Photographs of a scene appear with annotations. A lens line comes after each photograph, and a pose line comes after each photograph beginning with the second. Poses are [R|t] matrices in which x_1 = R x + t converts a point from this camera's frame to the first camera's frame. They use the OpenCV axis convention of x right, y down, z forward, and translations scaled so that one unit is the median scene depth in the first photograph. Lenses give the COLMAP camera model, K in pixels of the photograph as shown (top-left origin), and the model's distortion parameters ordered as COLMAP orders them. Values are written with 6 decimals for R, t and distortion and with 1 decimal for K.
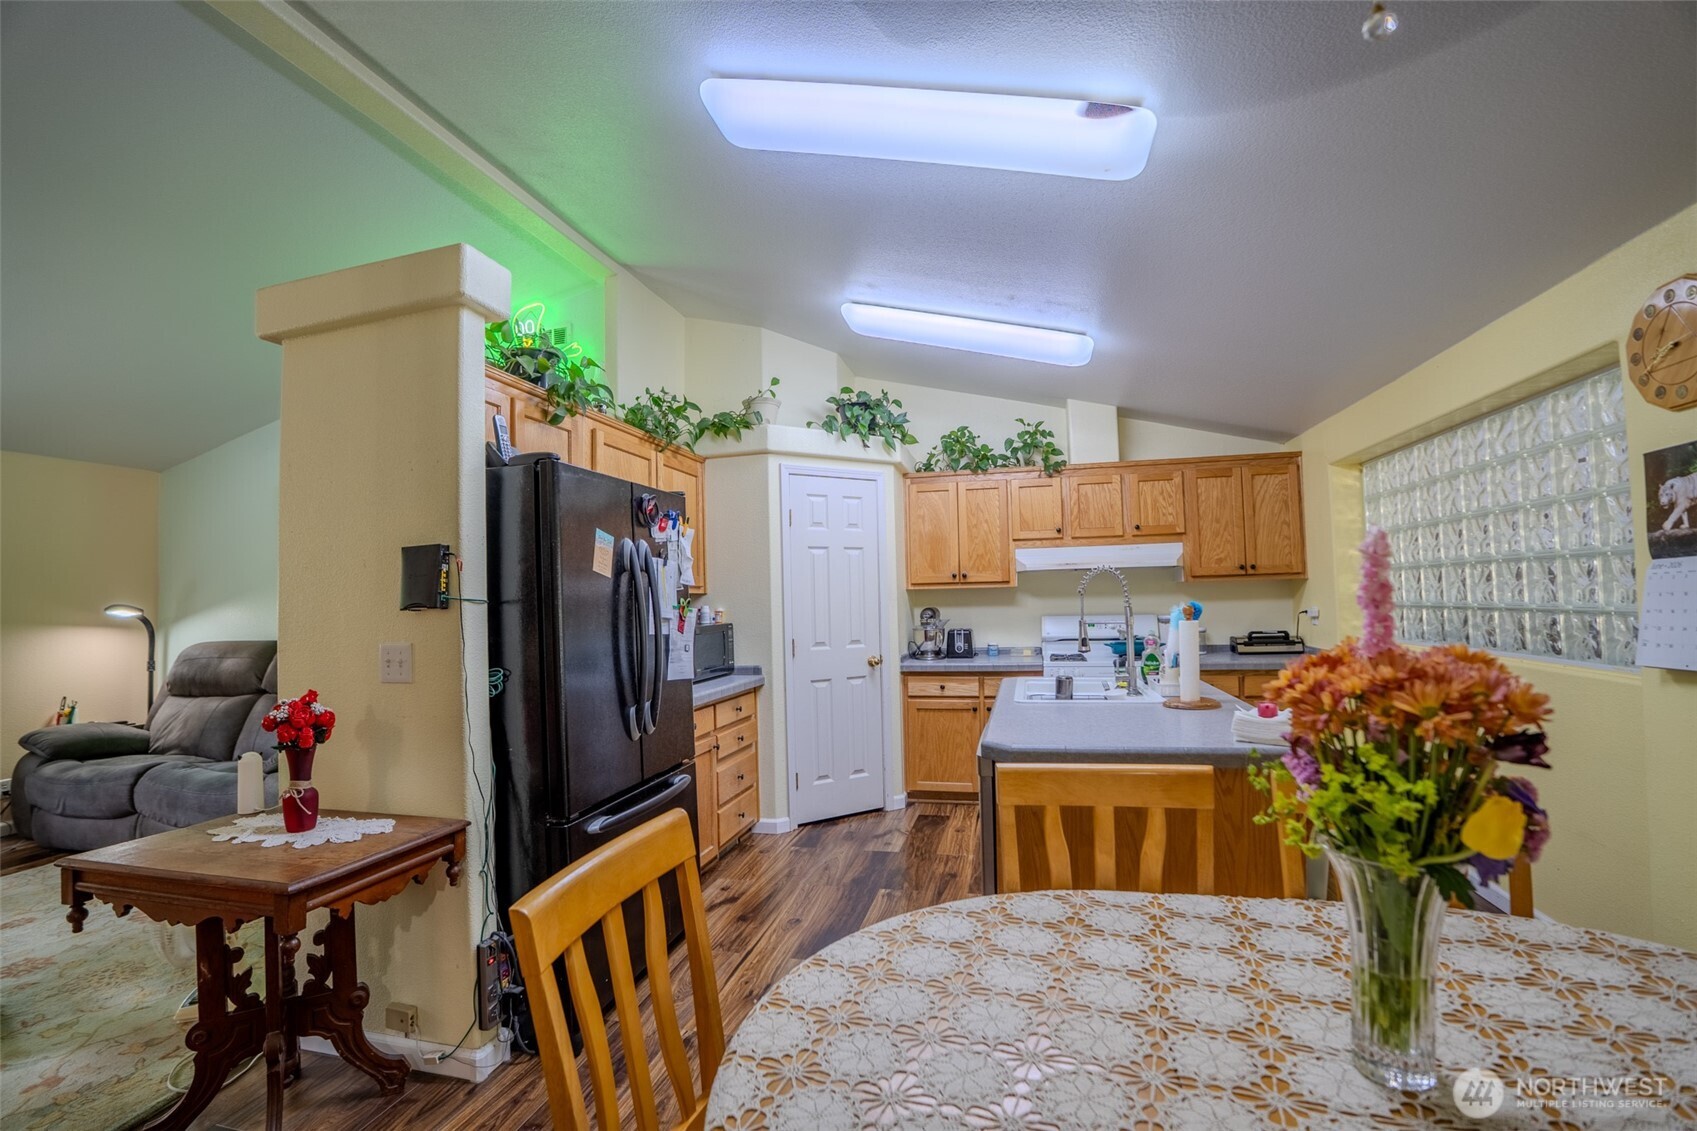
lens RADIAL K [[748.2, 0, 861.3], [0, 748.2, 565.6], [0, 0, 1]] dist [-0.062714, 0.010431]
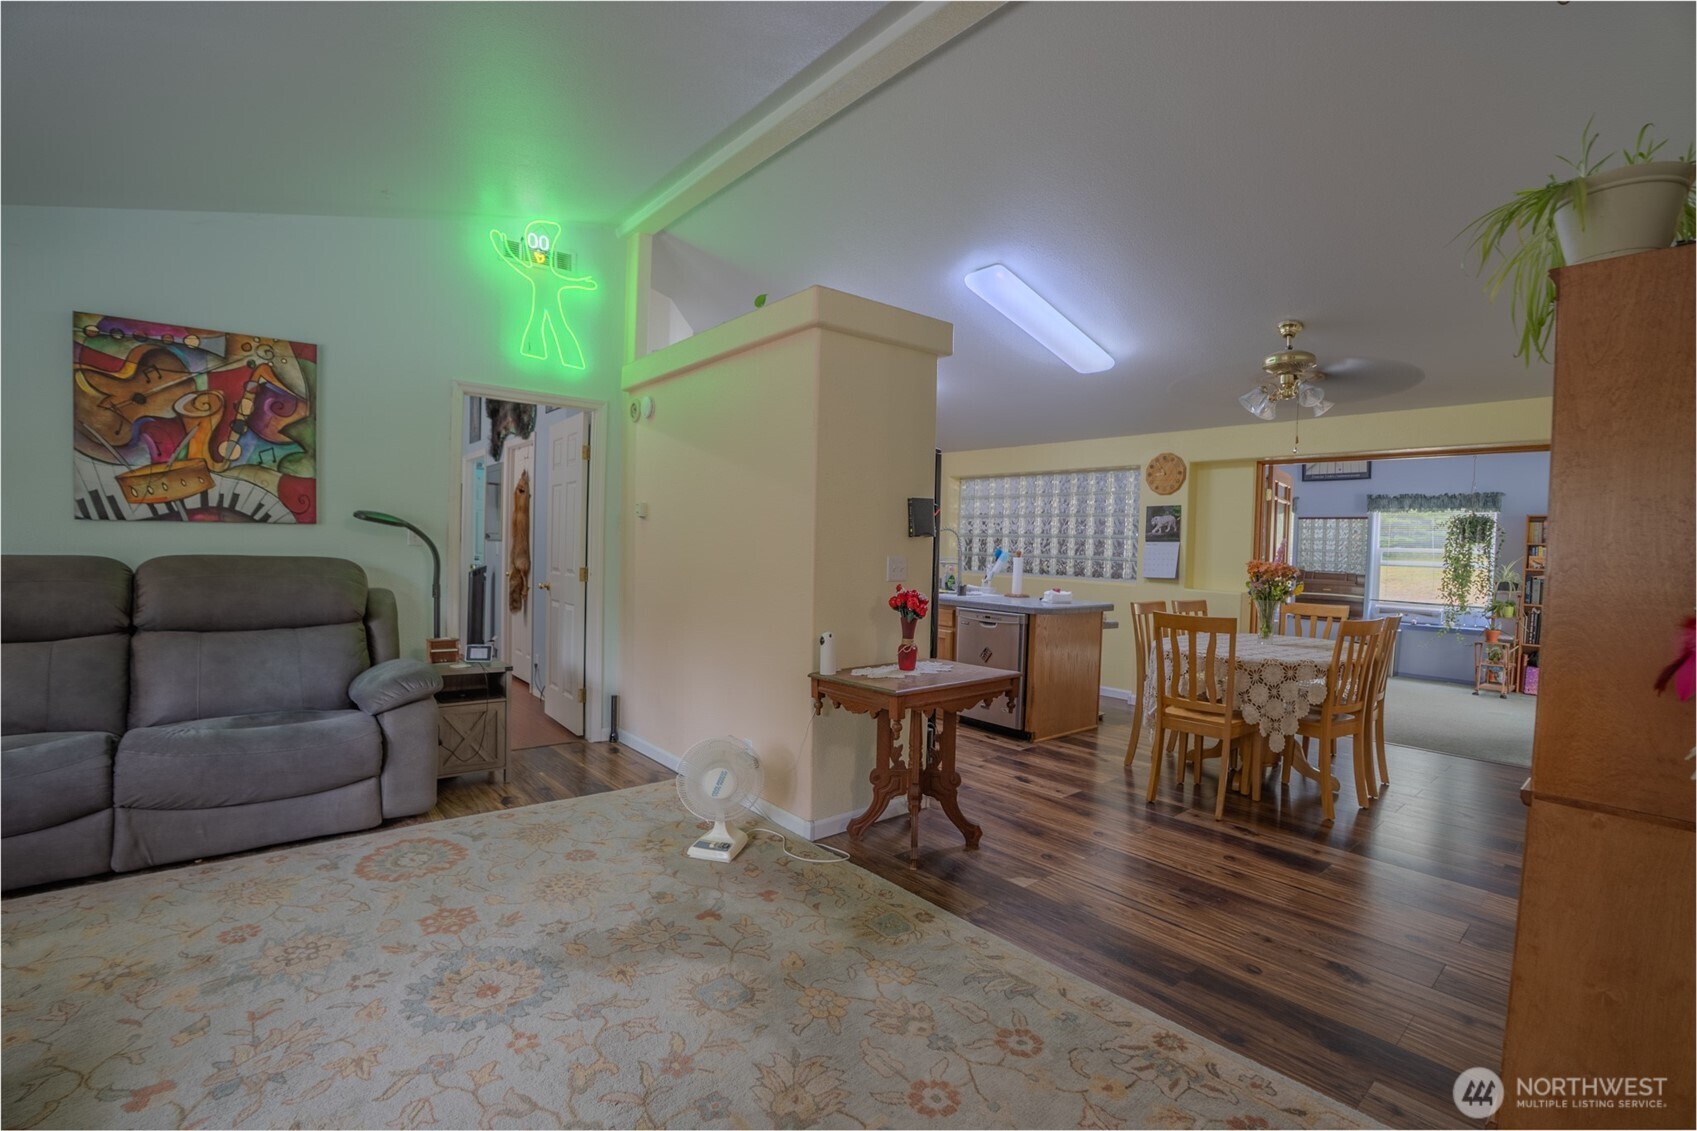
lens RADIAL K [[748.2, 0, 859.9], [0, 748.2, 569.5], [0, 0, 1]] dist [-0.062714, 0.010431]
pose [[0.588456, 0.016031, 0.808370, -0.896230], [-0.078946, 0.996165, 0.037714, 0.035451], [-0.804666, -0.086010, 0.587465, 0.043237]]
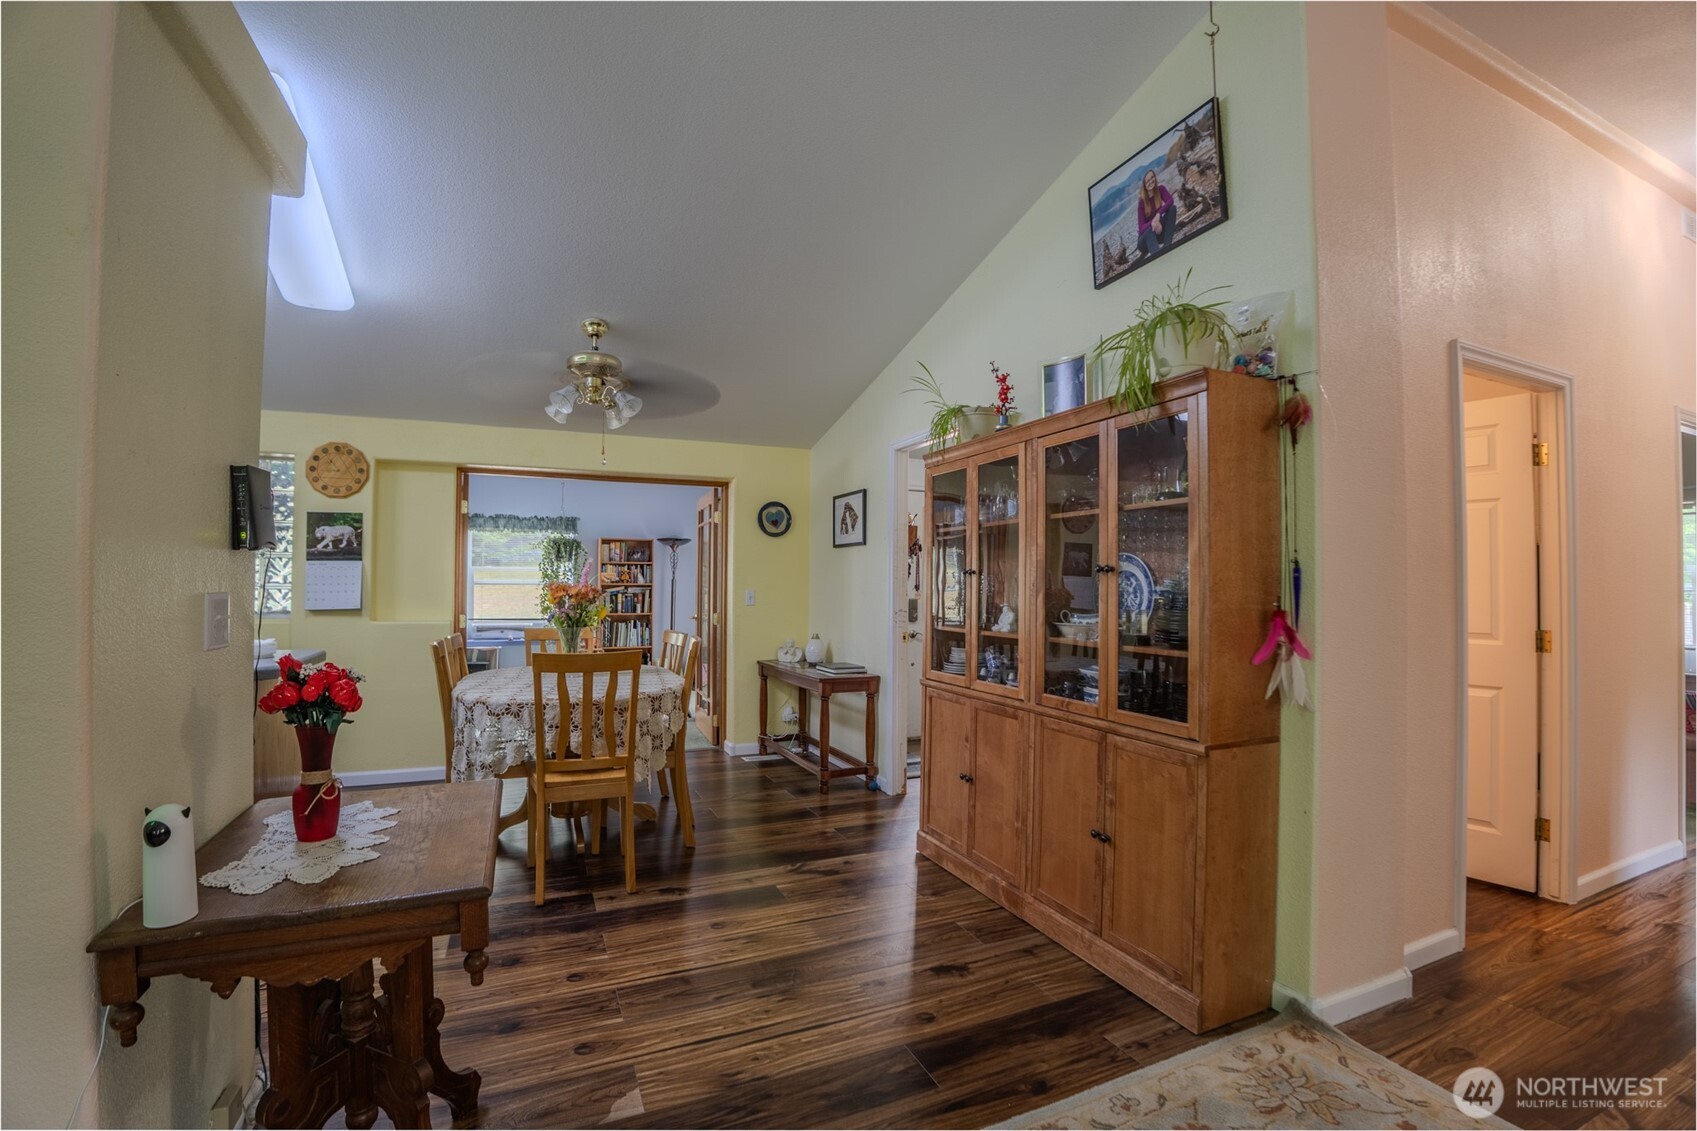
lens RADIAL K [[748.2, 0, 856.7], [0, 748.2, 569.9], [0, 0, 1]] dist [-0.062714, 0.010431]
pose [[-0.606886, 0.036420, 0.793954, -0.699531], [-0.026227, 0.997488, -0.065804, 0.050501], [-0.794356, -0.060759, -0.604406, 0.411969]]
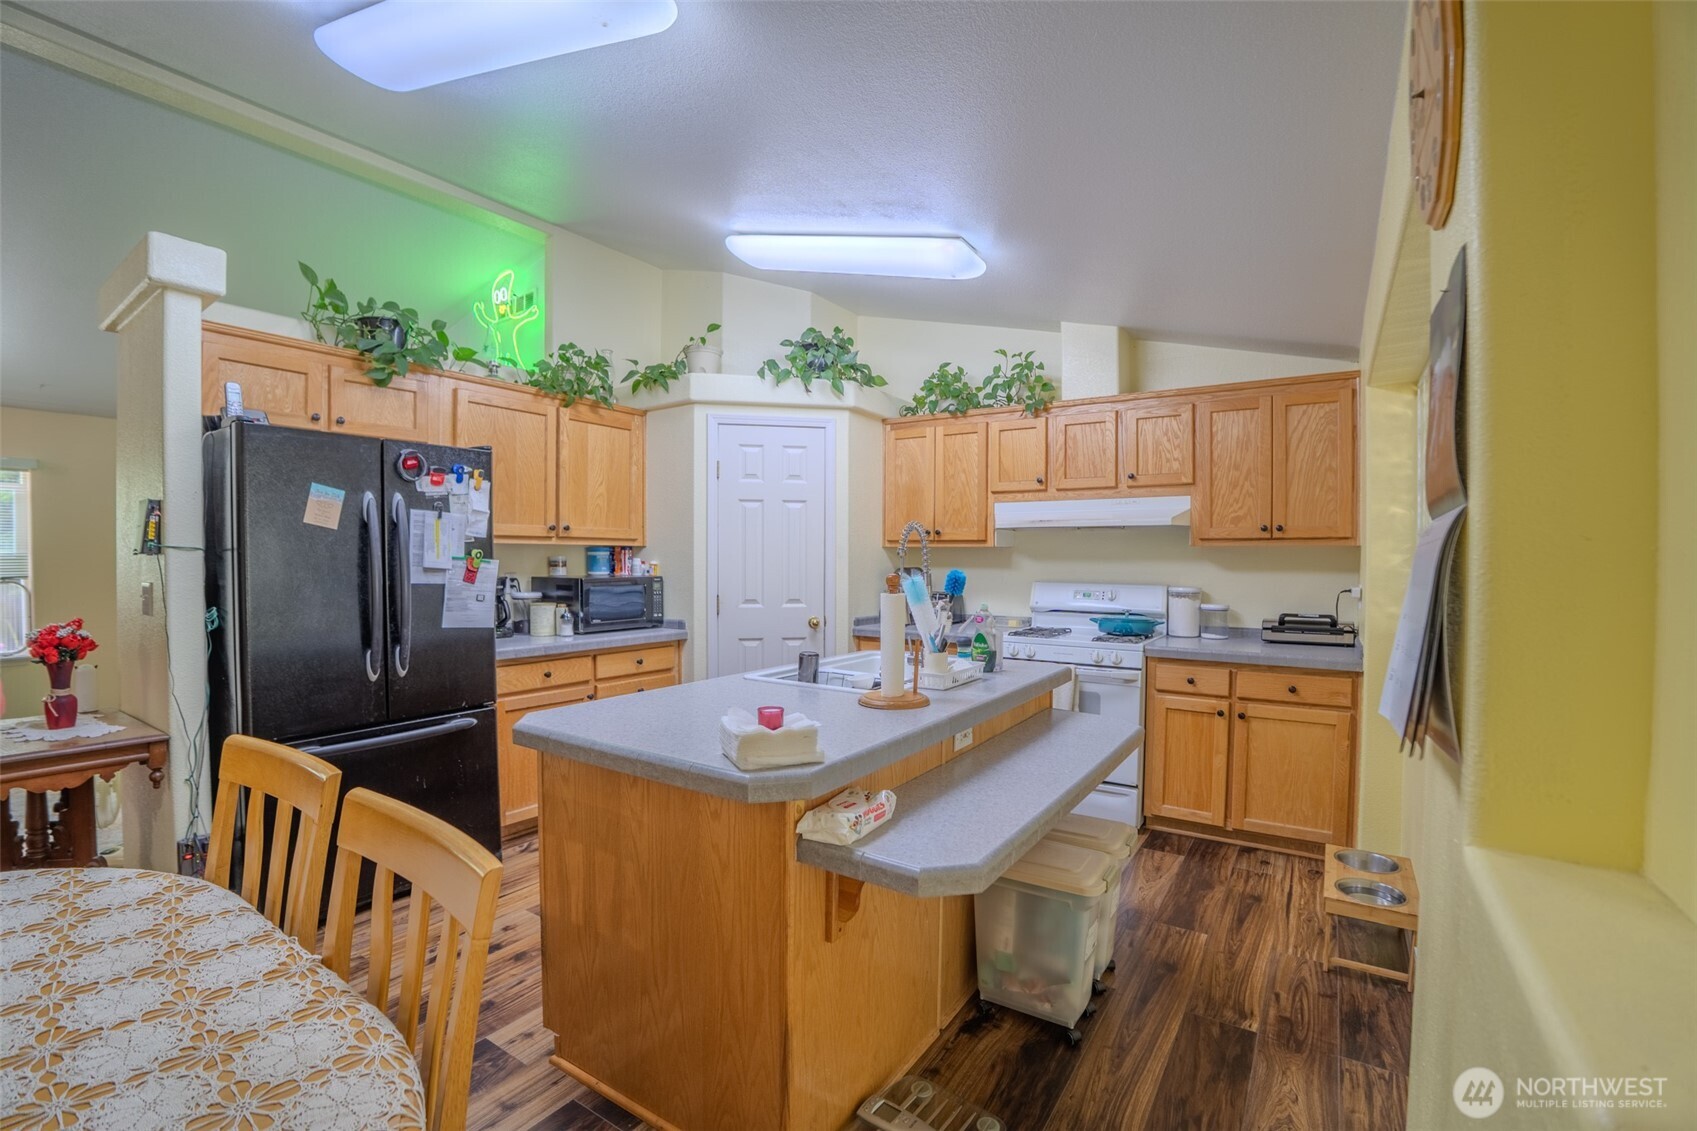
lens RADIAL K [[748.2, 0, 853.9], [0, 748.2, 567.7], [0, 0, 1]] dist [-0.062714, 0.010431]
pose [[0.938287, 0.032591, -0.344317, 0.377193], [-0.010662, 0.997803, 0.065392, -0.002503], [0.345692, -0.057685, 0.936573, 0.140189]]
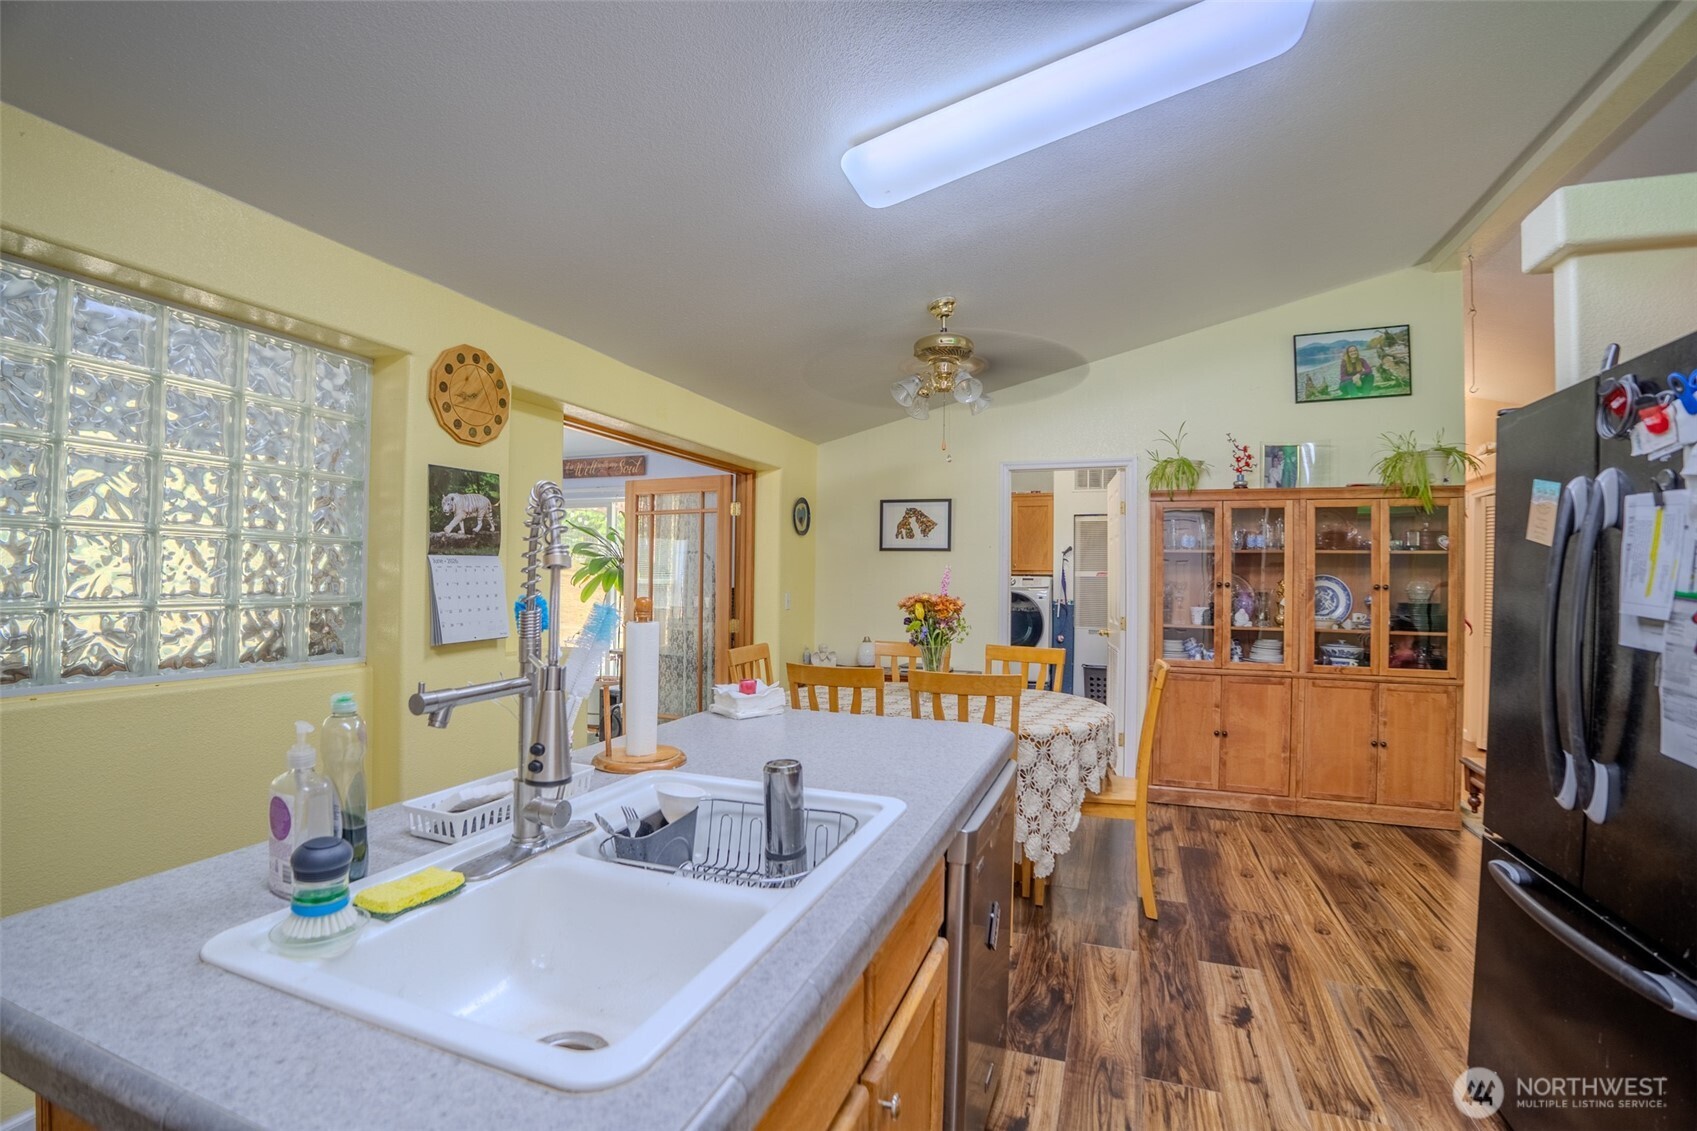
lens RADIAL K [[748.2, 0, 862.6], [0, 748.2, 569.2], [0, 0, 1]] dist [-0.062714, 0.010431]
pose [[-0.993417, 0.011095, 0.114017, 0.107924], [0.004595, 0.998357, -0.057119, 0.036738], [-0.114463, -0.056219, -0.991835, 0.881696]]
